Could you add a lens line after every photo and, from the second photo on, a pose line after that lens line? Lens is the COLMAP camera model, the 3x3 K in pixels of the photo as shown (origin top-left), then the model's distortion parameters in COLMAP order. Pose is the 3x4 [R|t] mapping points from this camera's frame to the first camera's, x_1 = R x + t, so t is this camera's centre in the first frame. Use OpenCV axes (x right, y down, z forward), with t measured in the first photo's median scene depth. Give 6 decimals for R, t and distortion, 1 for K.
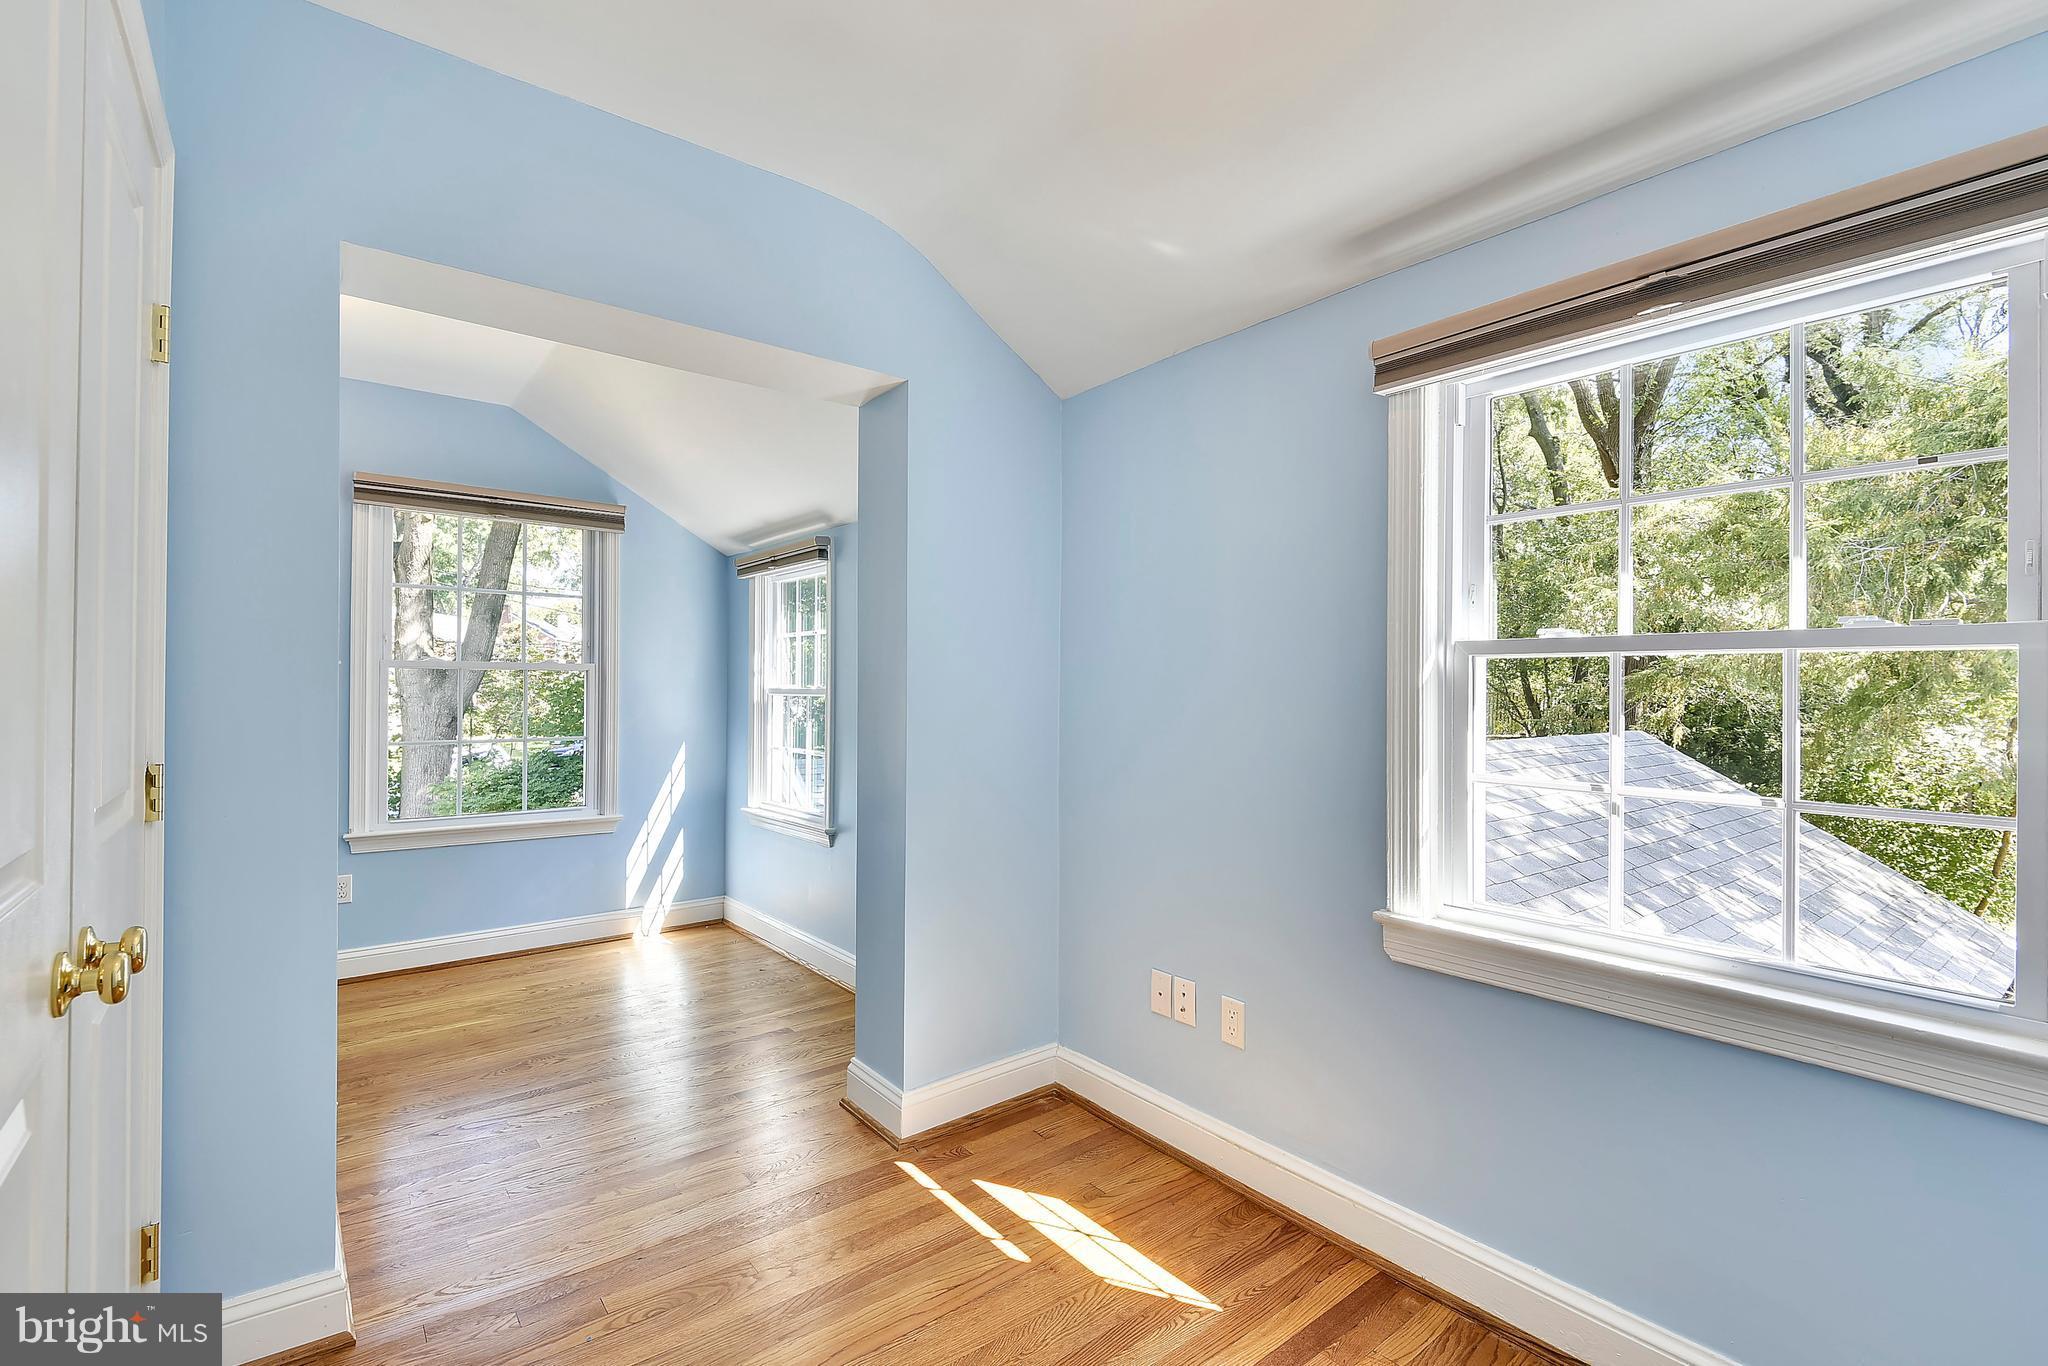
lens RADIAL K [[944.2, 0, 1024.0], [0, 944.2, 683.0], [0, 0, 1]] dist [0.038675, -0.020504]
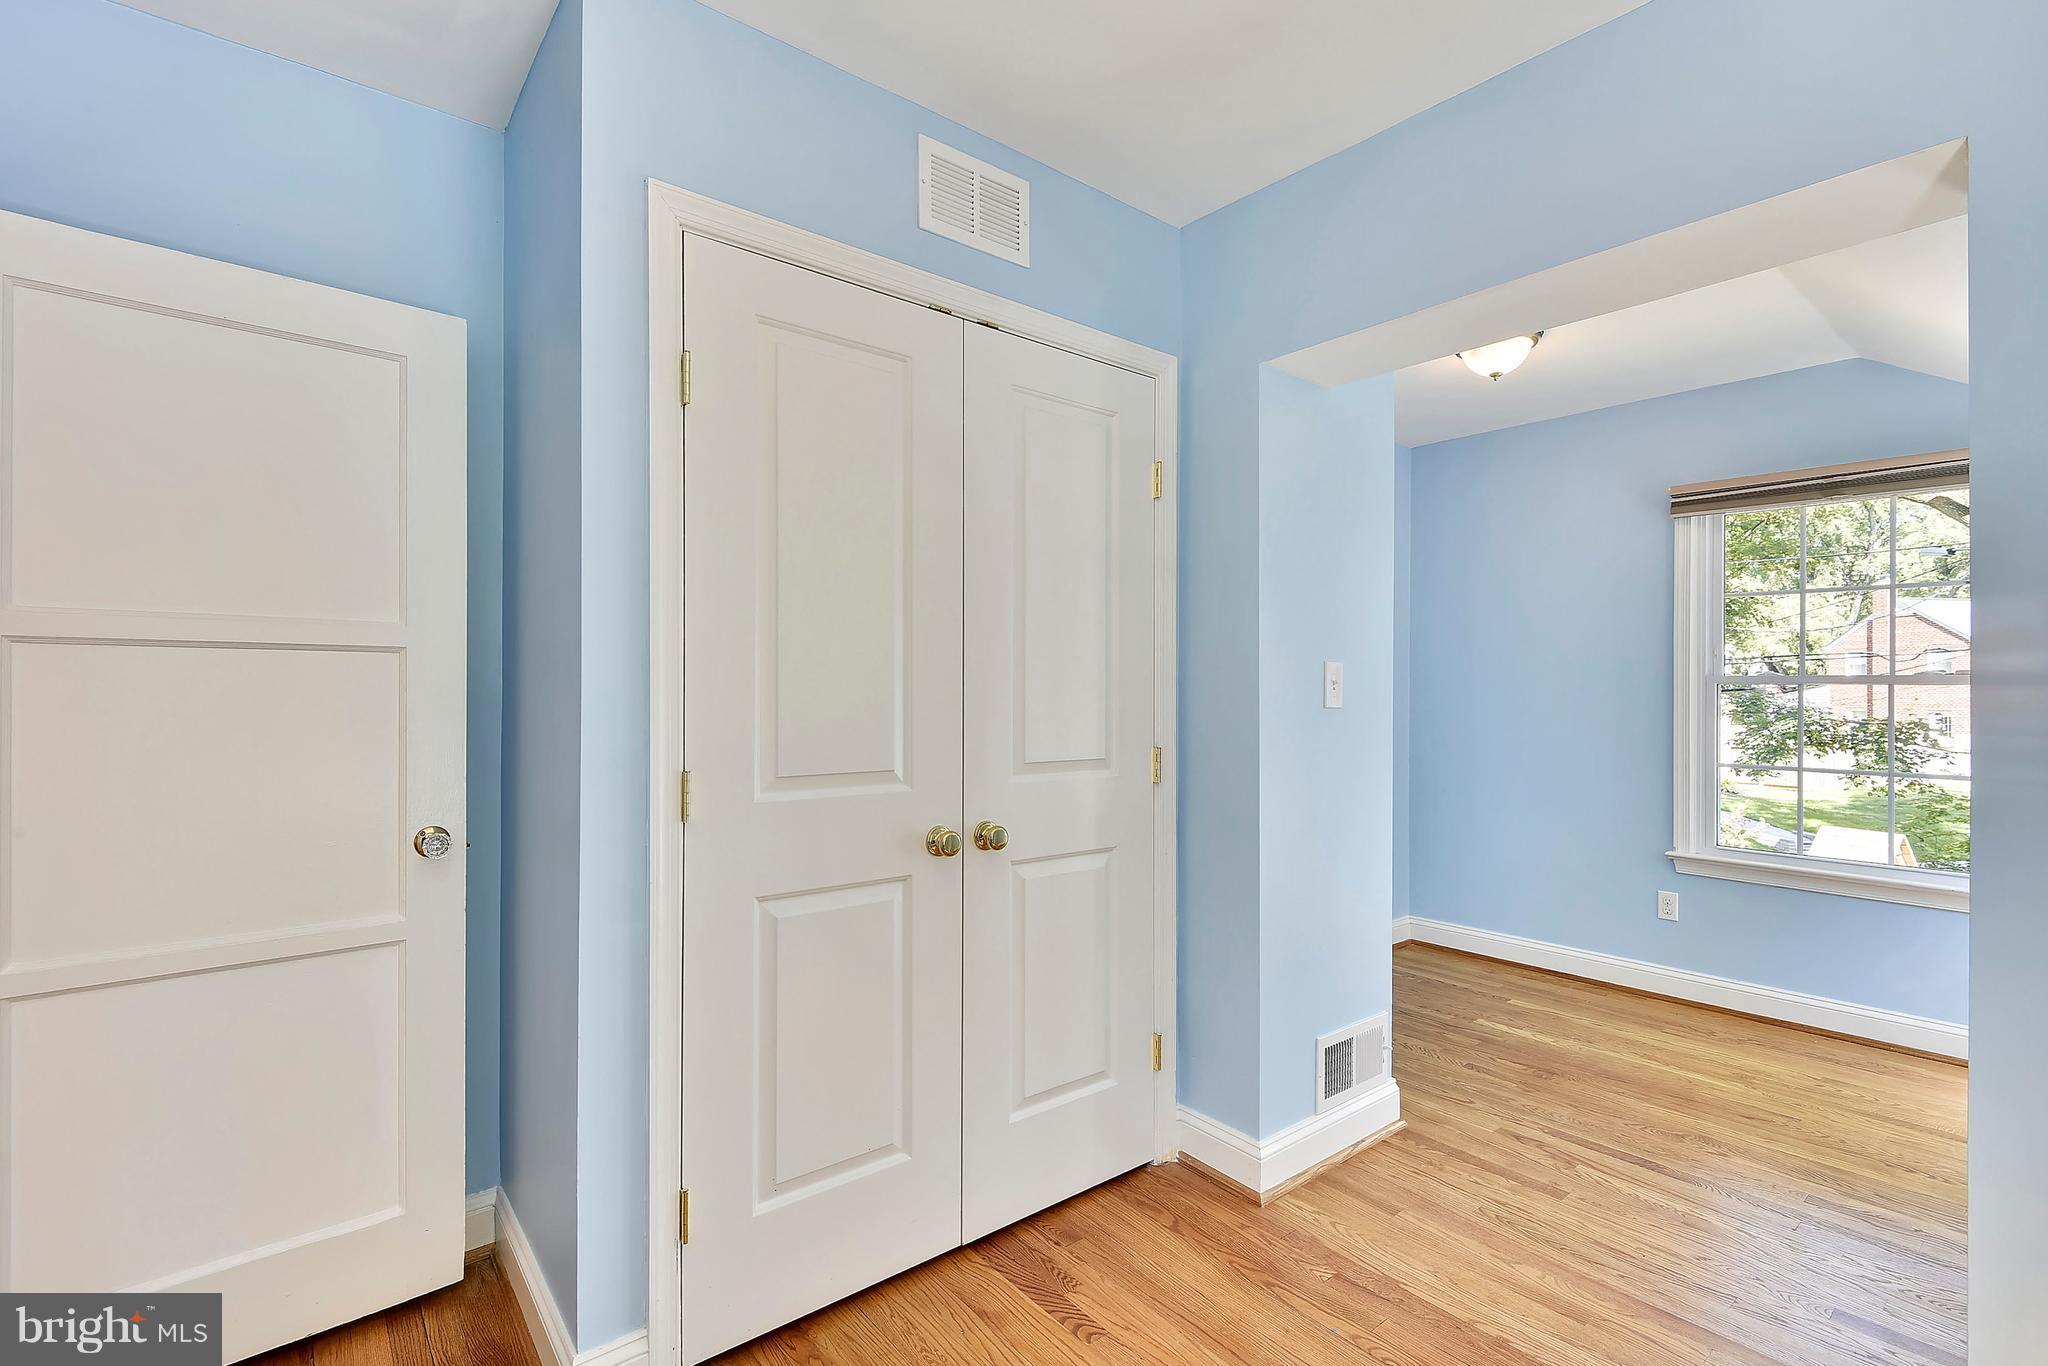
lens RADIAL K [[944.2, 0, 1024.0], [0, 944.2, 683.0], [0, 0, 1]] dist [0.038675, -0.020504]
pose [[0.019999, -0.012541, -0.999721, 0.284919], [-0.004446, 0.999910, -0.012632, -0.002320], [0.999790, 0.004697, 0.019942, 0.308566]]
